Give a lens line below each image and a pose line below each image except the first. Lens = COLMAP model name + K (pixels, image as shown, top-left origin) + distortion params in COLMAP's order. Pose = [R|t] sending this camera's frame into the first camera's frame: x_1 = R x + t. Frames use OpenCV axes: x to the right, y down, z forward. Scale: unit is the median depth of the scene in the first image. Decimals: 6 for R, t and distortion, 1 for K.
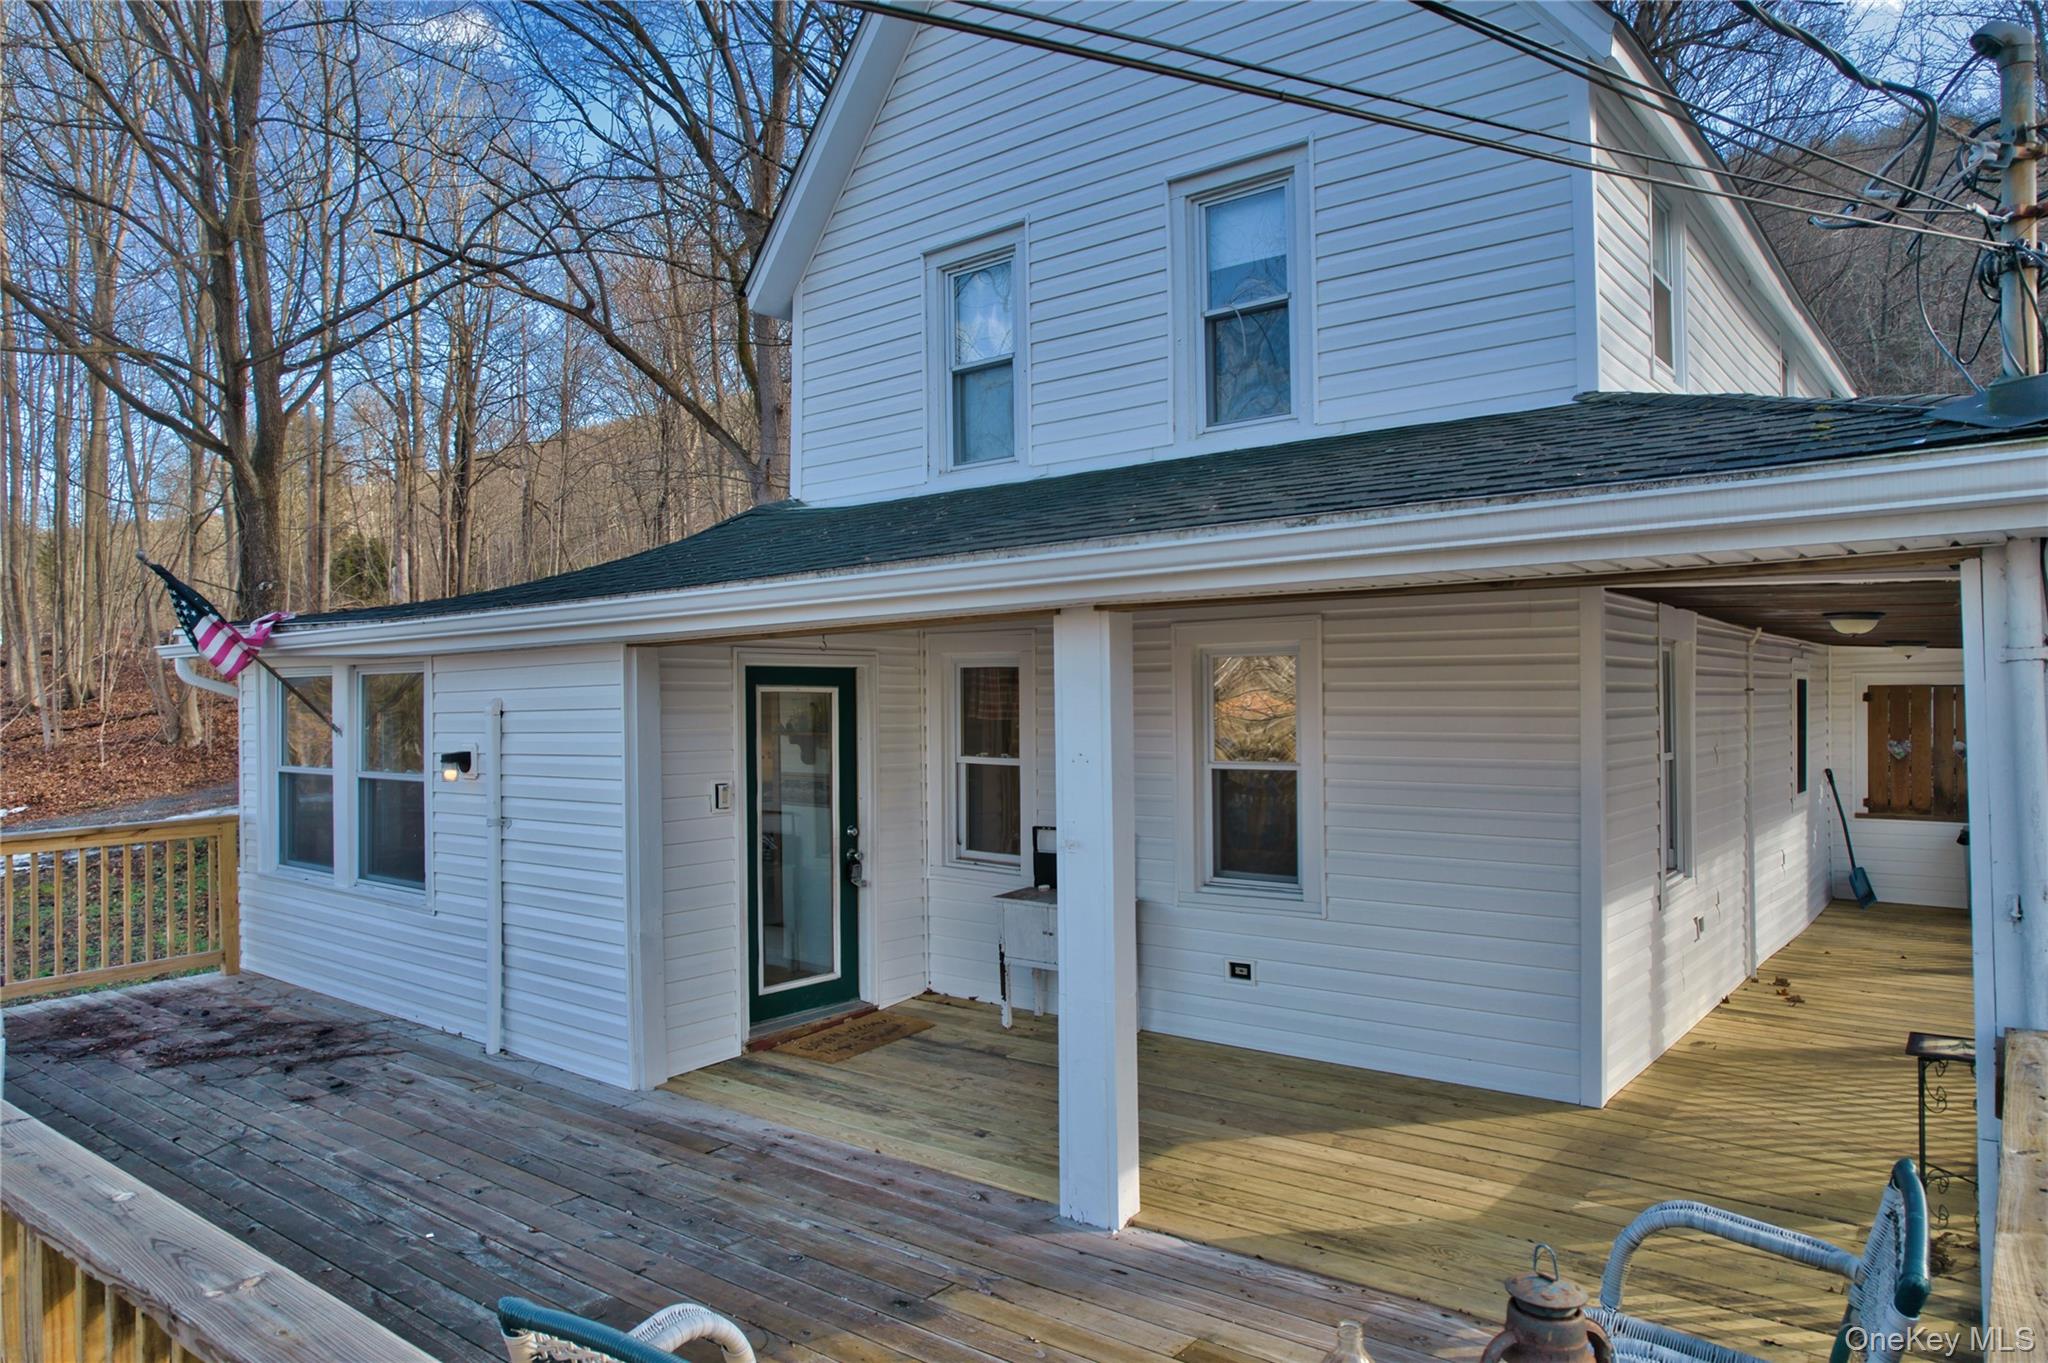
lens RADIAL K [[1316.1, 0, 1025.1], [0, 1316.1, 683.6], [0, 0, 1]] dist [-0.073013, 0.061740]
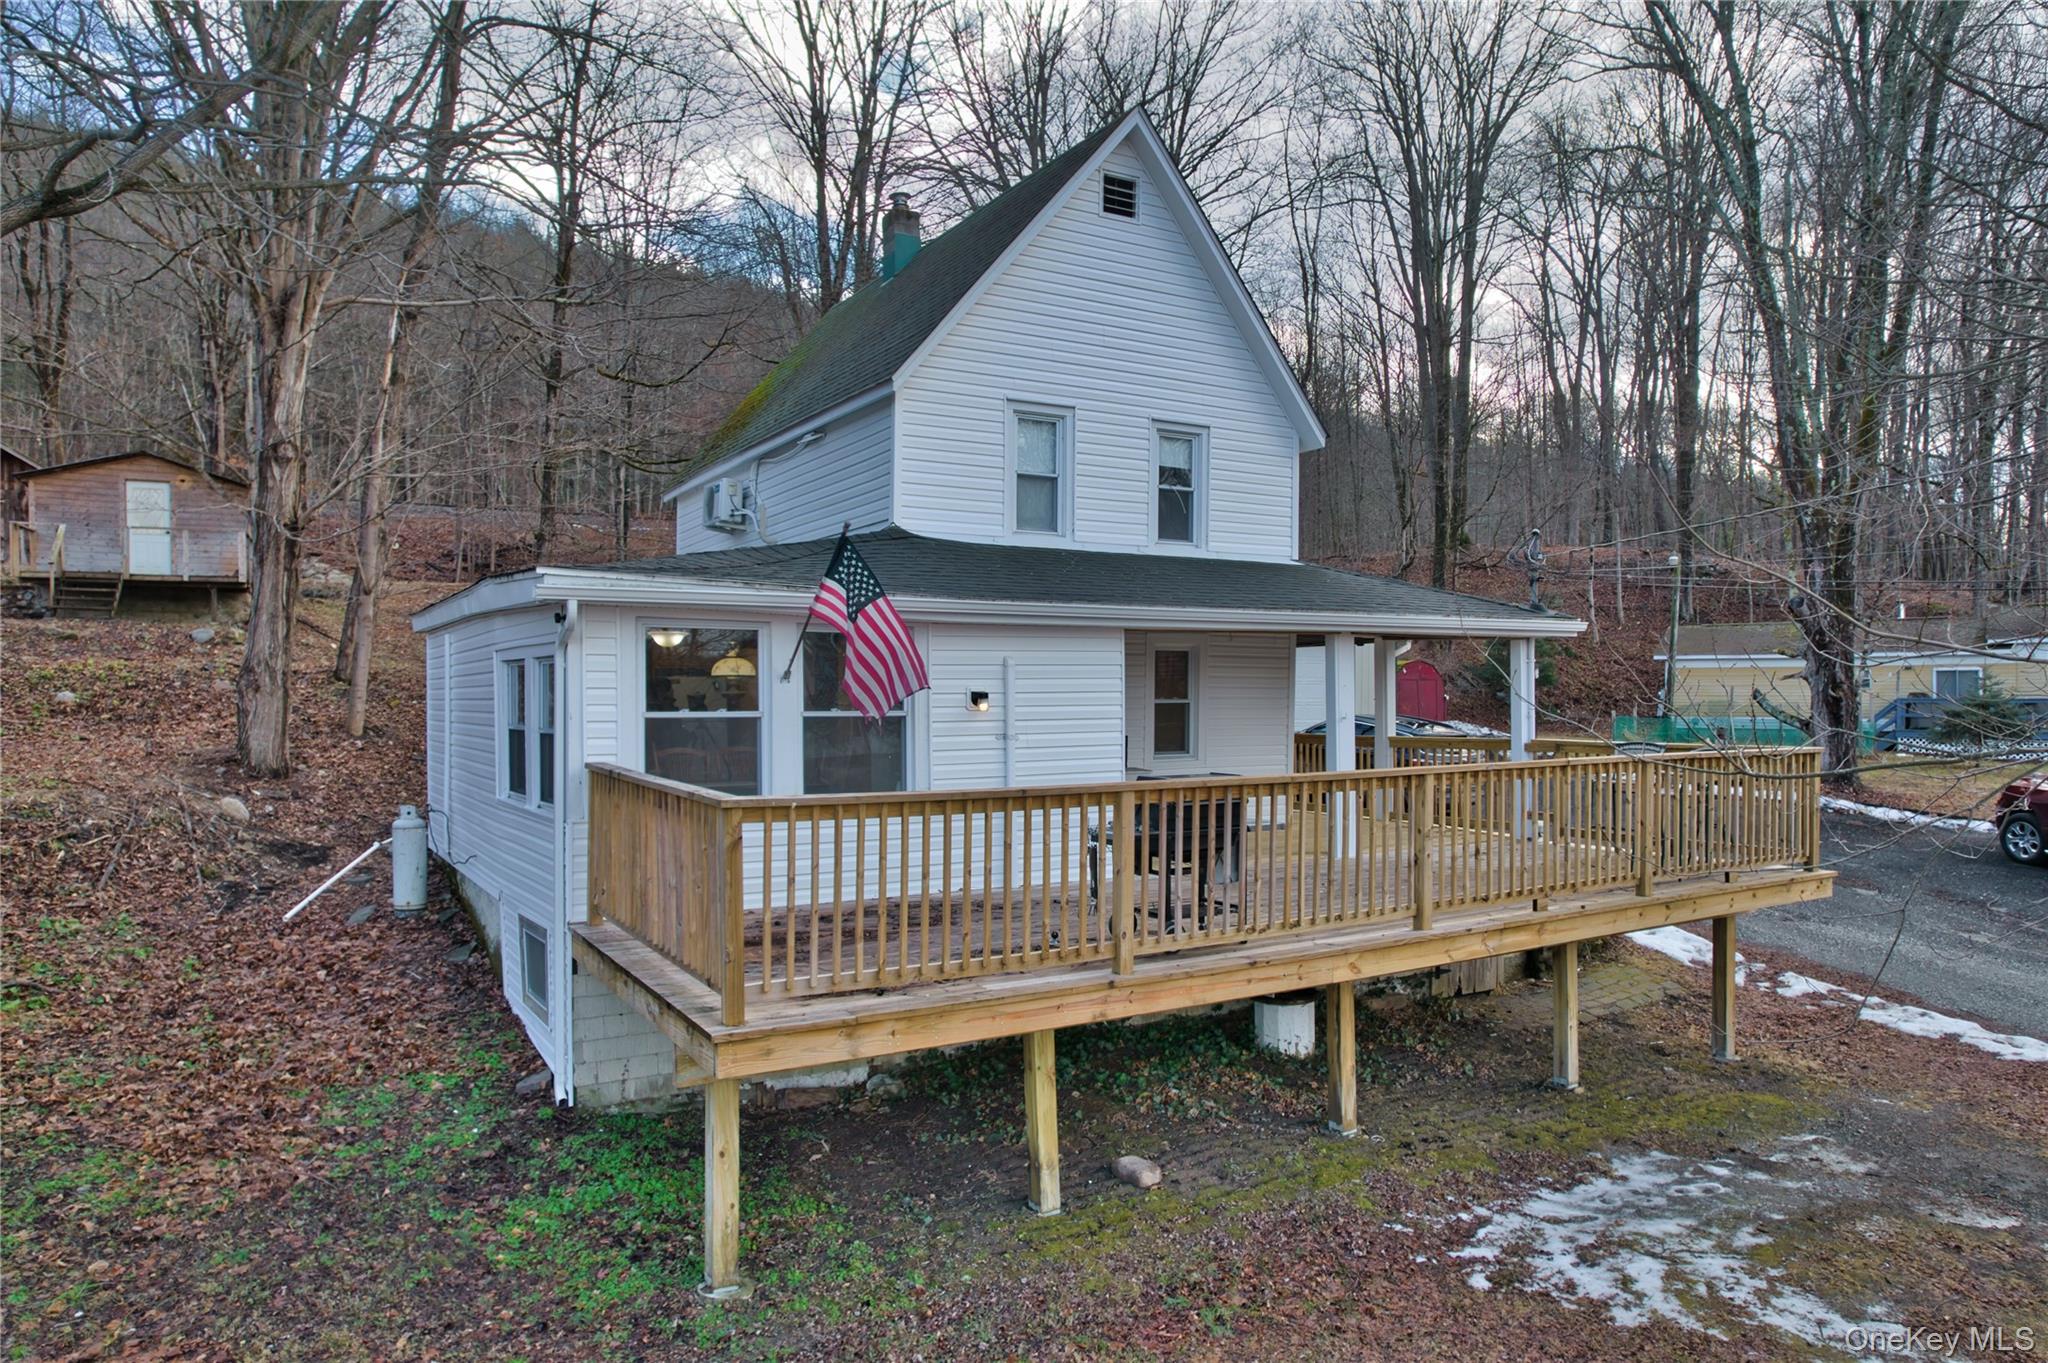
lens RADIAL K [[1316.1, 0, 1005.8], [0, 1316.1, 682.3], [0, 0, 1]] dist [-0.073013, 0.061740]
pose [[0.360956, 0.012028, 0.932505, -1.771557], [-0.015059, 0.999862, -0.007068, 0.049334], [-0.932461, -0.011491, 0.361087, 0.425055]]
